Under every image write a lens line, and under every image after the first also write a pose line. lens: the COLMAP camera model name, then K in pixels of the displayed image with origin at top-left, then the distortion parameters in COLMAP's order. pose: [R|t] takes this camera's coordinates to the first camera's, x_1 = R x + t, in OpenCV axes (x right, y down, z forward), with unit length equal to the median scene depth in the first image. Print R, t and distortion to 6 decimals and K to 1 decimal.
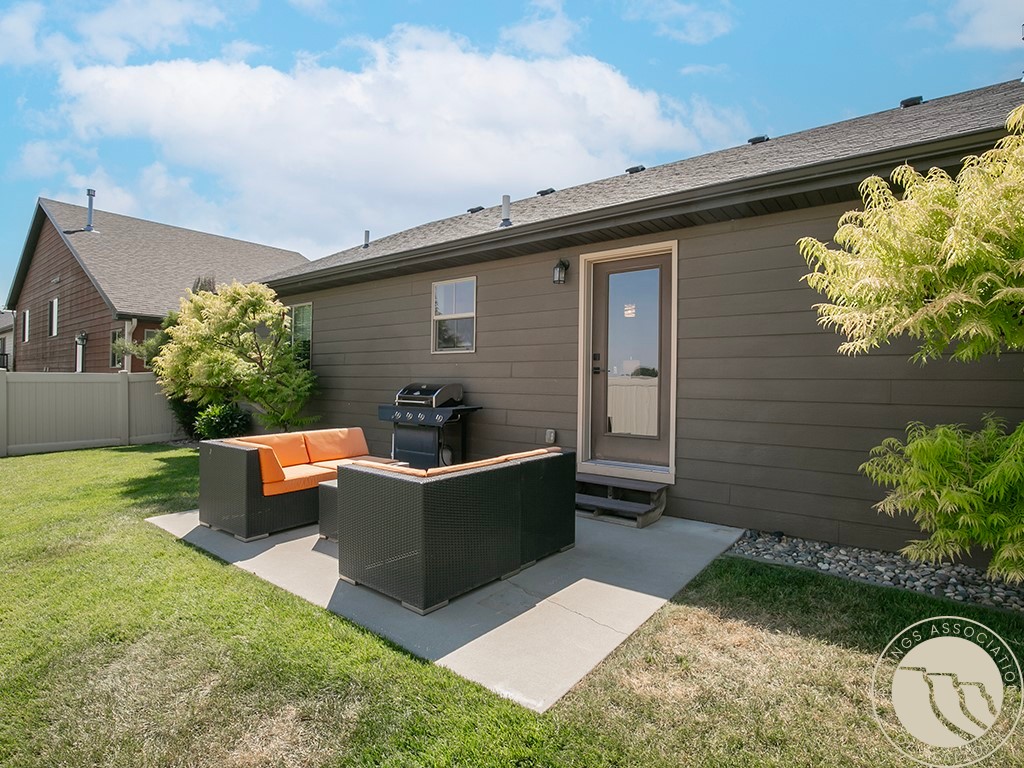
lens RADIAL K [[525.4, 0, 506.3], [0, 525.4, 378.0], [0, 0, 1]] dist [-0.034008, 0.005278]
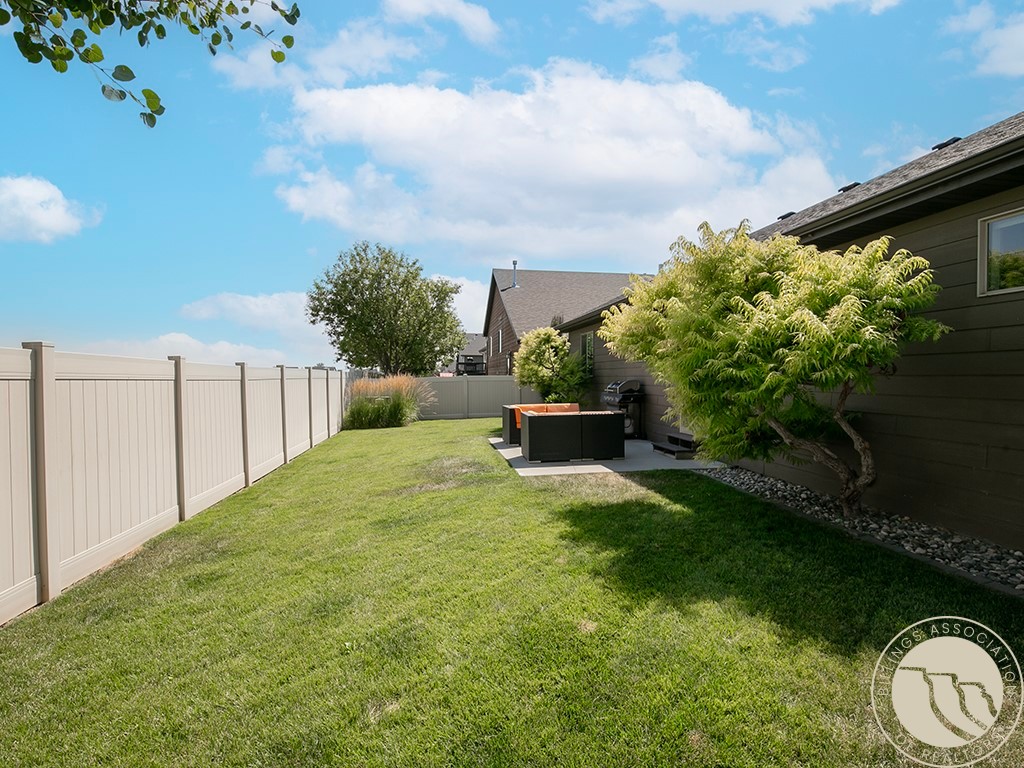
lens RADIAL K [[525.4, 0, 518.6], [0, 525.4, 383.8], [0, 0, 1]] dist [-0.034008, 0.005278]
pose [[0.734153, -0.000227, -0.678984, 0.497460], [0.010000, 0.999895, 0.010478, 0.000554], [0.678910, -0.014482, 0.734079, -0.319696]]
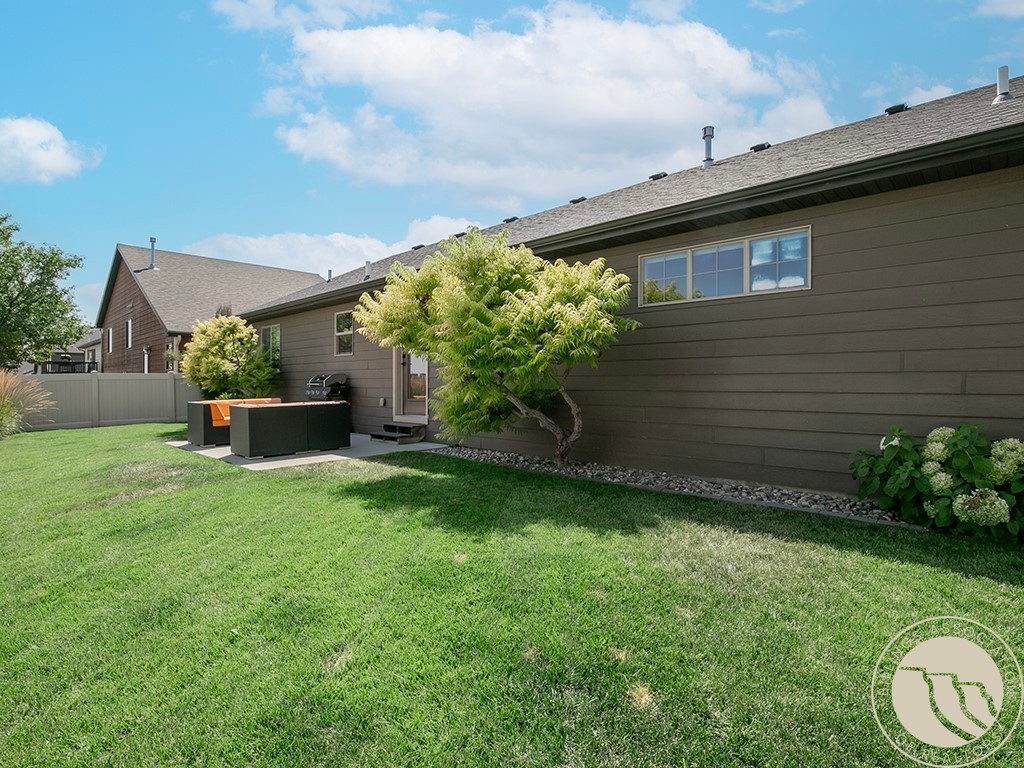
lens RADIAL K [[525.4, 0, 516.2], [0, 525.4, 386.9], [0, 0, 1]] dist [-0.034008, 0.005278]
pose [[0.995817, -0.010141, -0.090810, 0.398042], [0.011249, 0.999868, 0.011692, 0.025535], [0.090680, -0.012665, 0.995800, -0.407578]]
